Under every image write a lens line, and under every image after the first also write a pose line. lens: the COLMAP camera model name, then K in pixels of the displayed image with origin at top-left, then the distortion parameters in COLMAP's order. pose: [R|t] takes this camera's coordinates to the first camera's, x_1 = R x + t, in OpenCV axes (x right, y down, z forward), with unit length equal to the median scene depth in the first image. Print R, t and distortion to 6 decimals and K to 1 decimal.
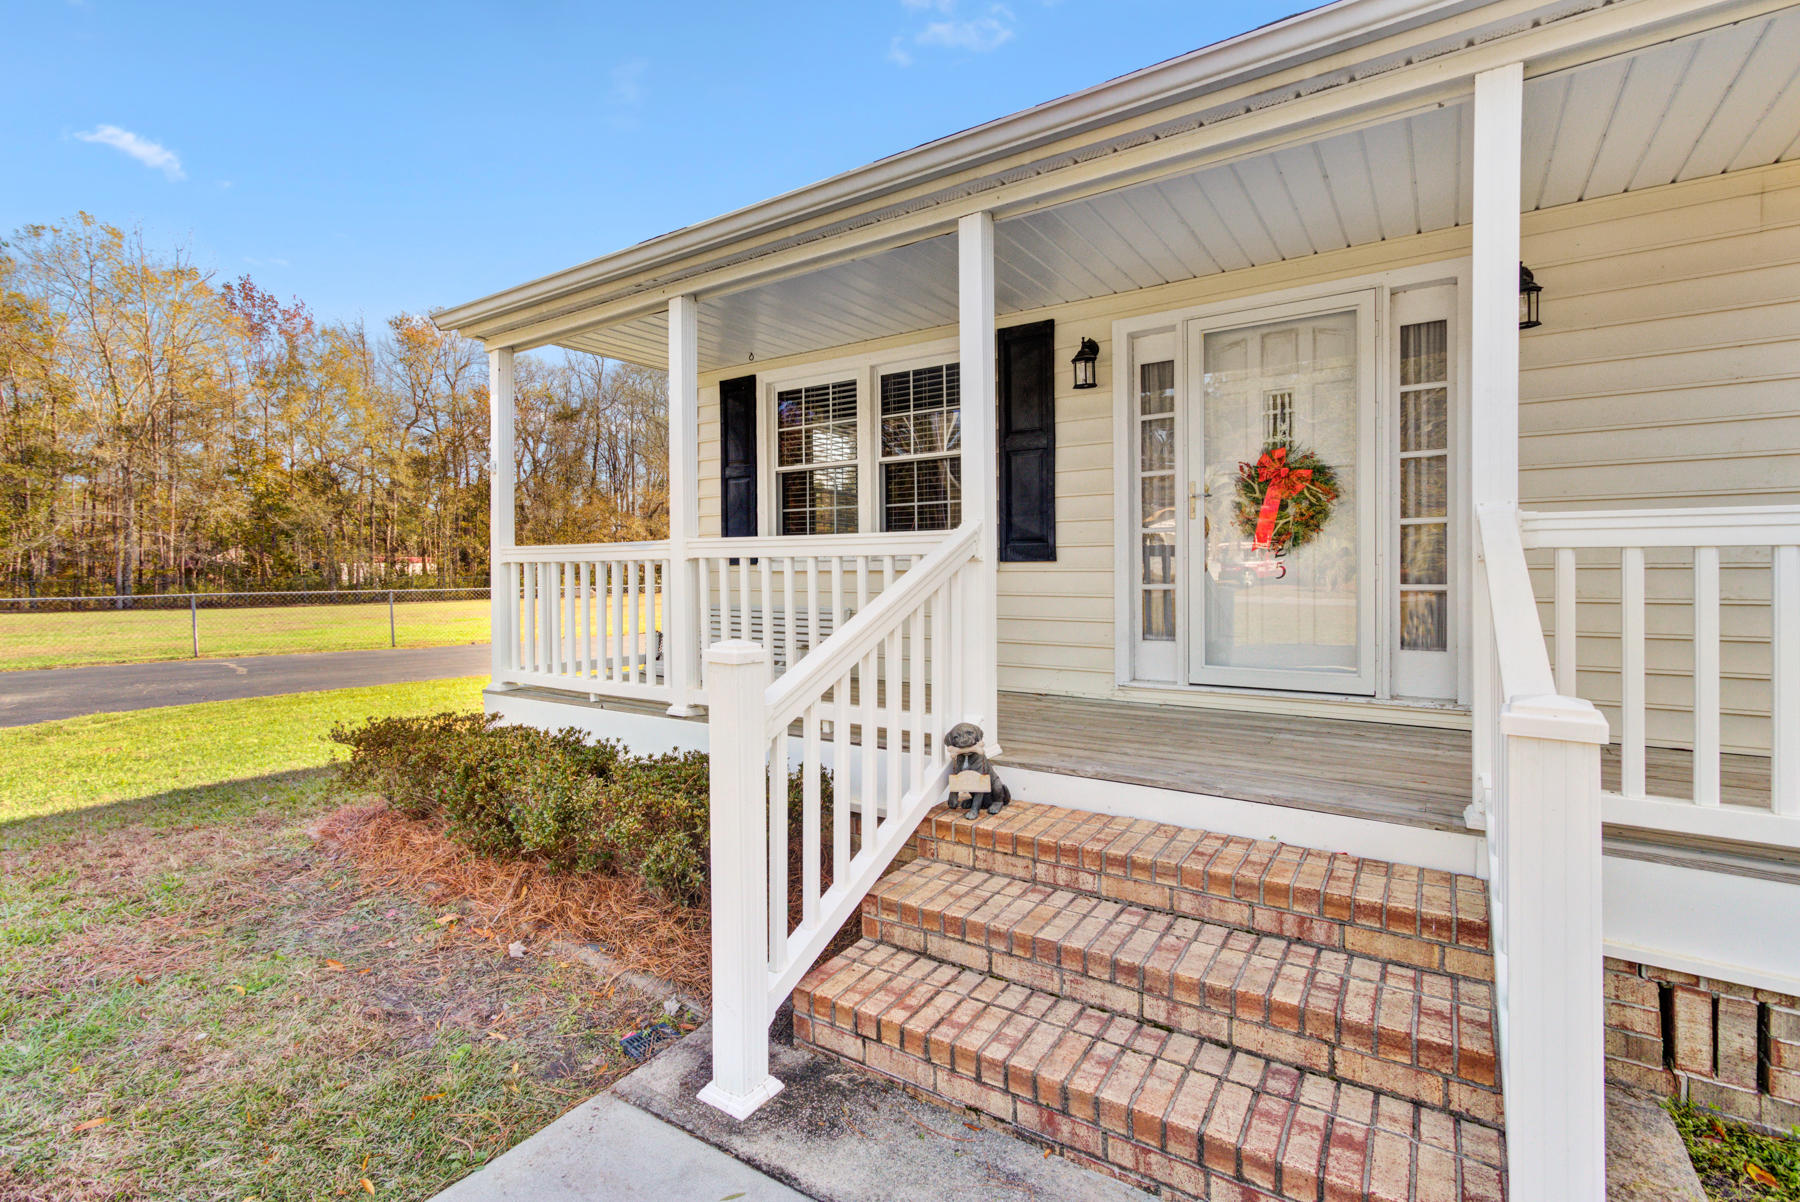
lens RADIAL K [[820.6, 0, 900.0], [0, 820.6, 601.0], [0, 0, 1]] dist [-0.000265, -0.000108]
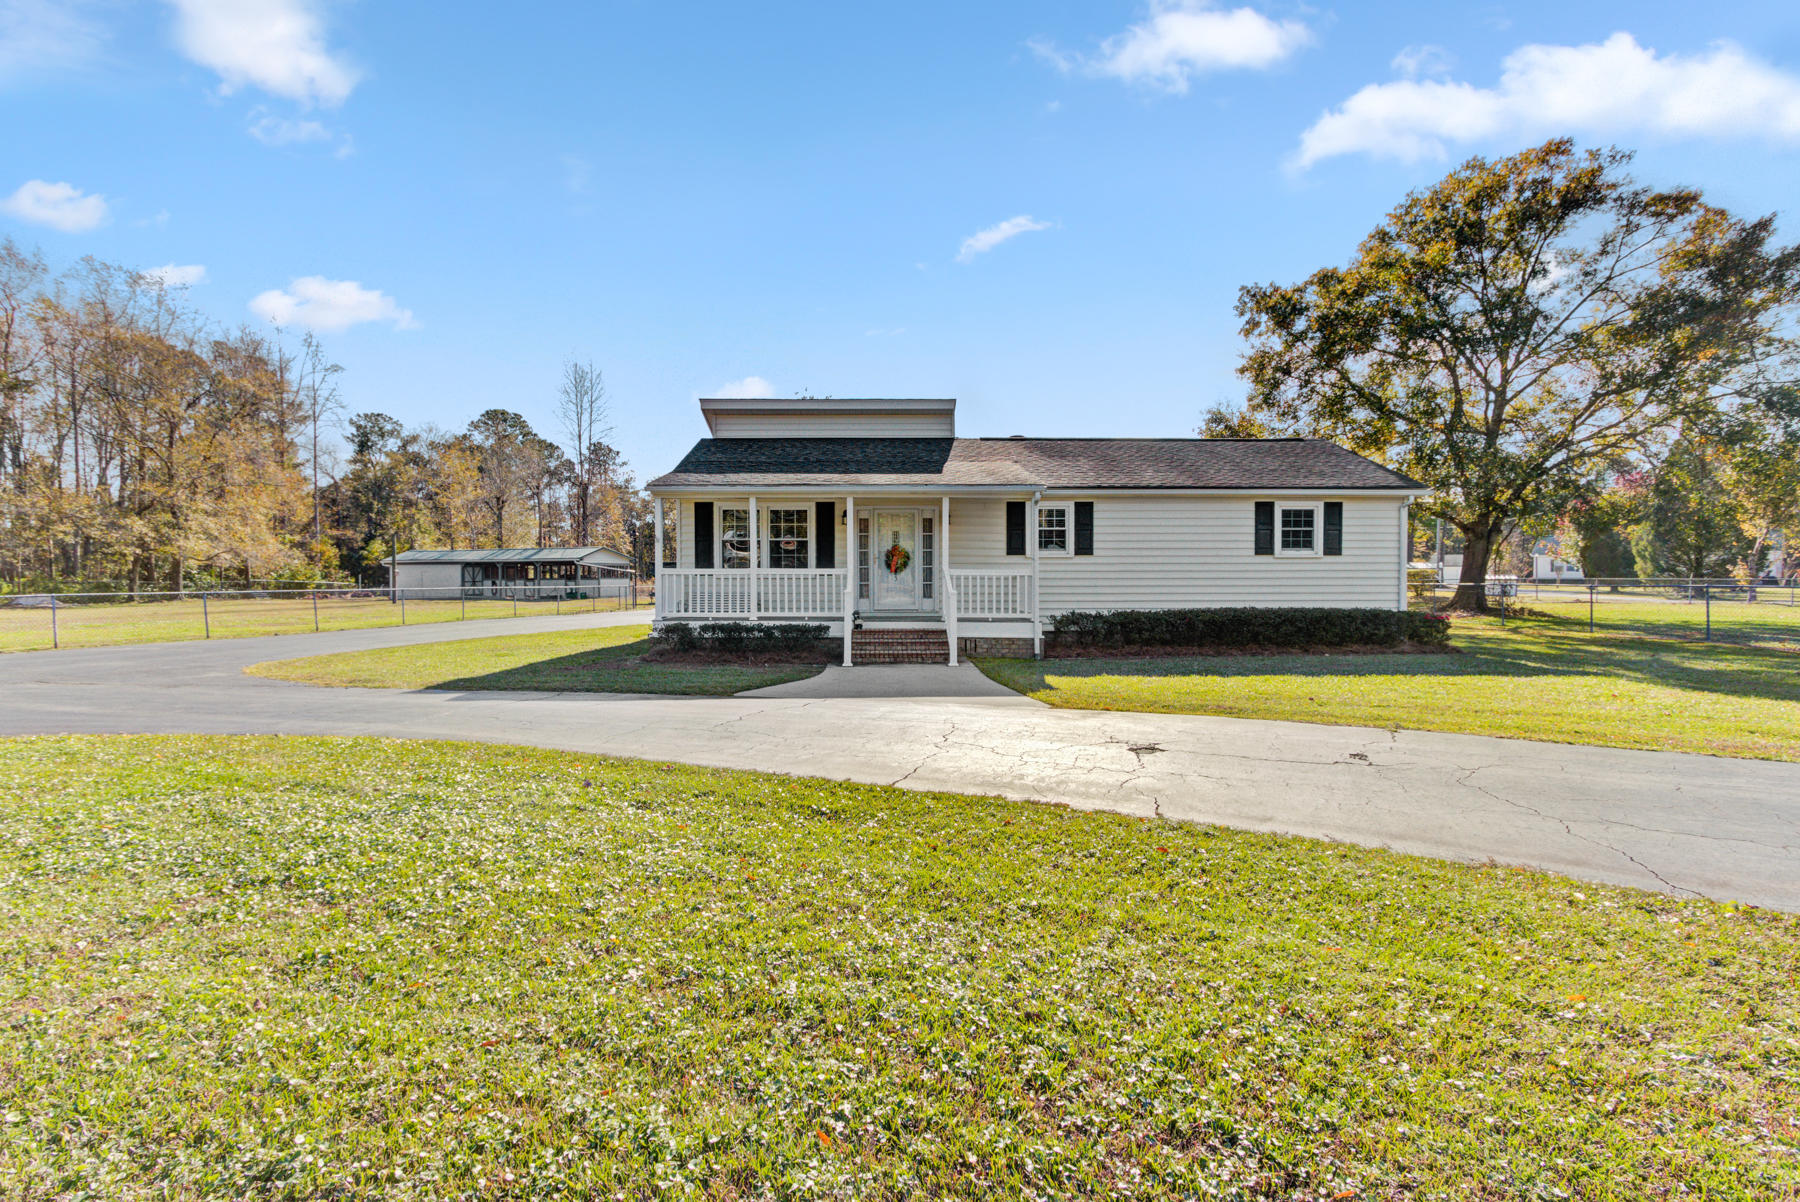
lens RADIAL K [[820.6, 0, 900.0], [0, 820.6, 601.0], [0, 0, 1]] dist [-0.000265, -0.000108]
pose [[0.832204, -0.013648, 0.554302, -0.165281], [0.015885, 0.999874, 0.000770, 0.006624], [-0.554242, 0.008164, 0.832315, -0.219607]]
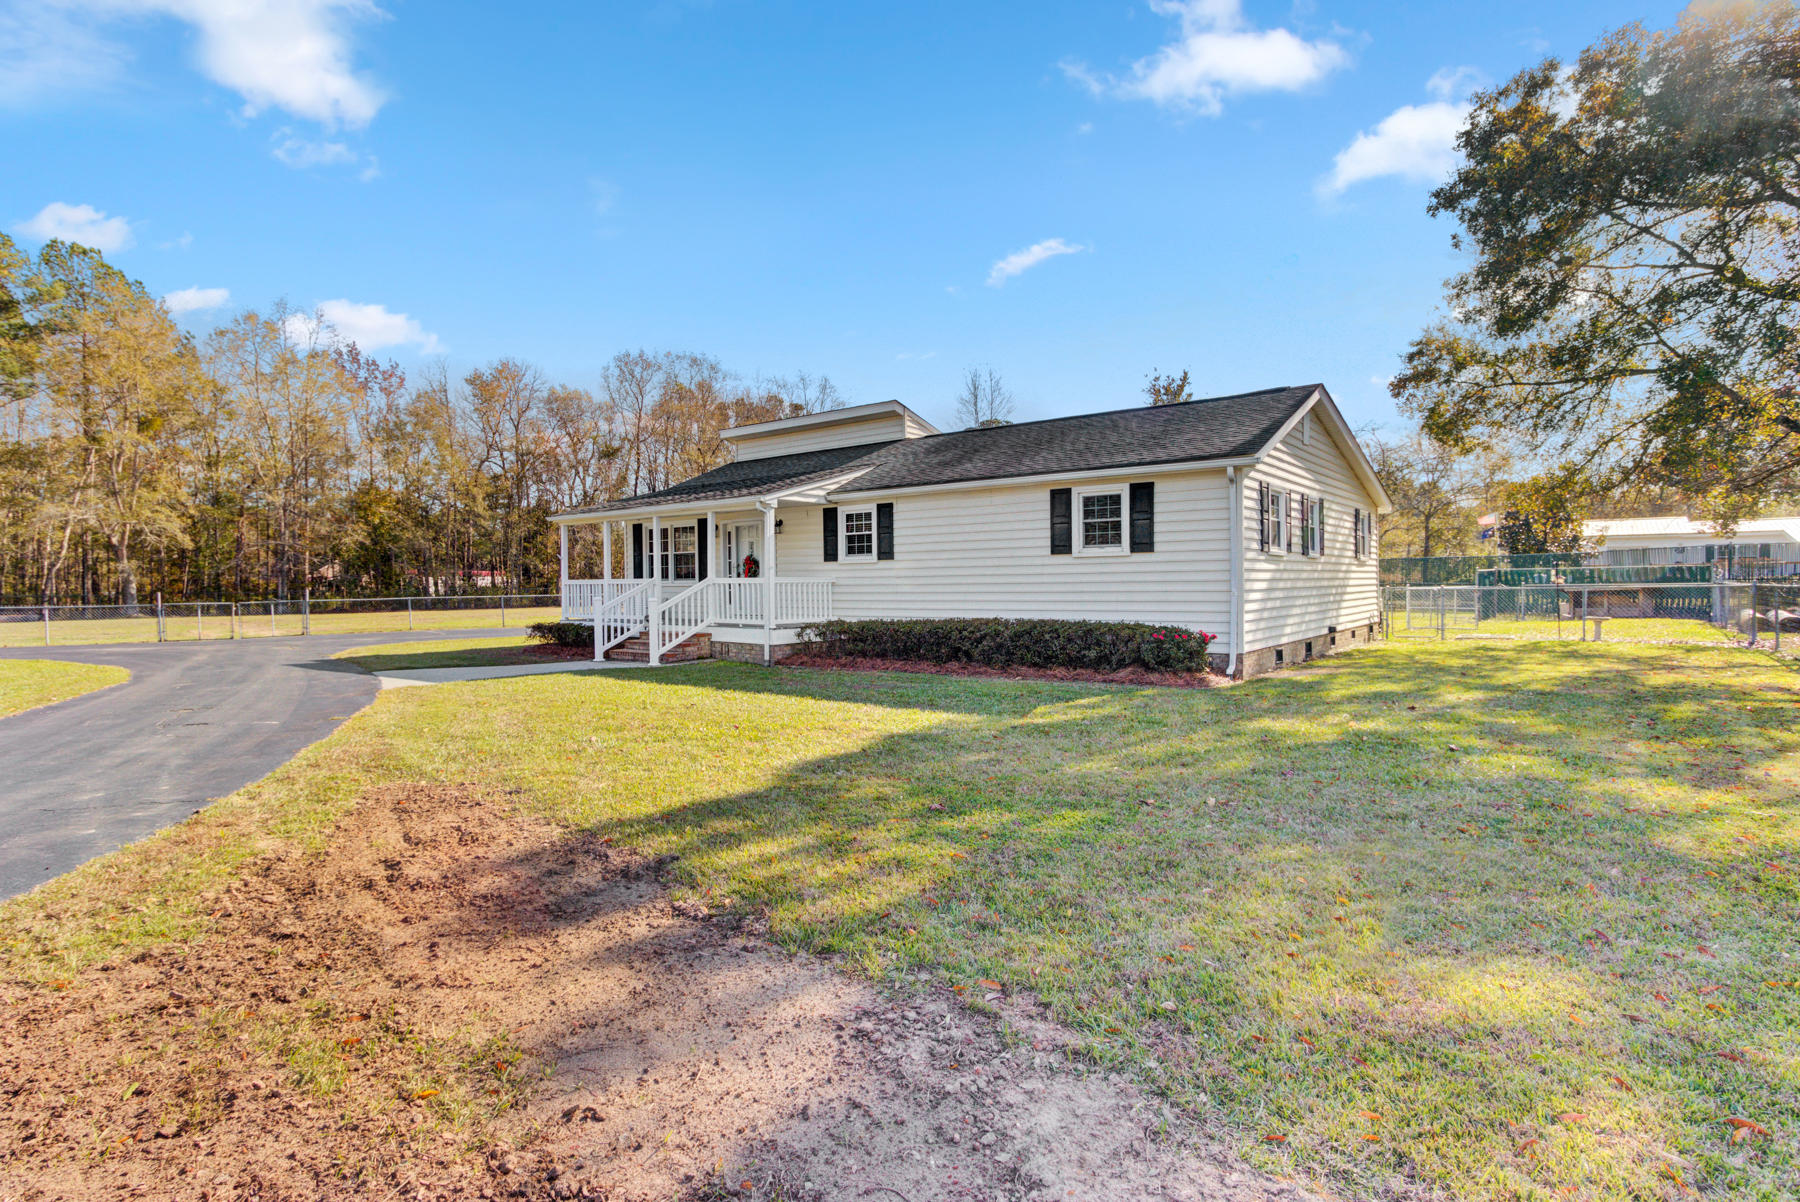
lens RADIAL K [[863.9, 0, 900.0], [0, 863.9, 601.0], [0, 0, 1]] dist [0.017323, 0.000158]
pose [[0.997434, -0.003280, -0.071521, 0.153920], [0.002438, 0.999927, -0.011862, 0.008497], [0.071555, 0.011658, 0.997369, -0.329146]]
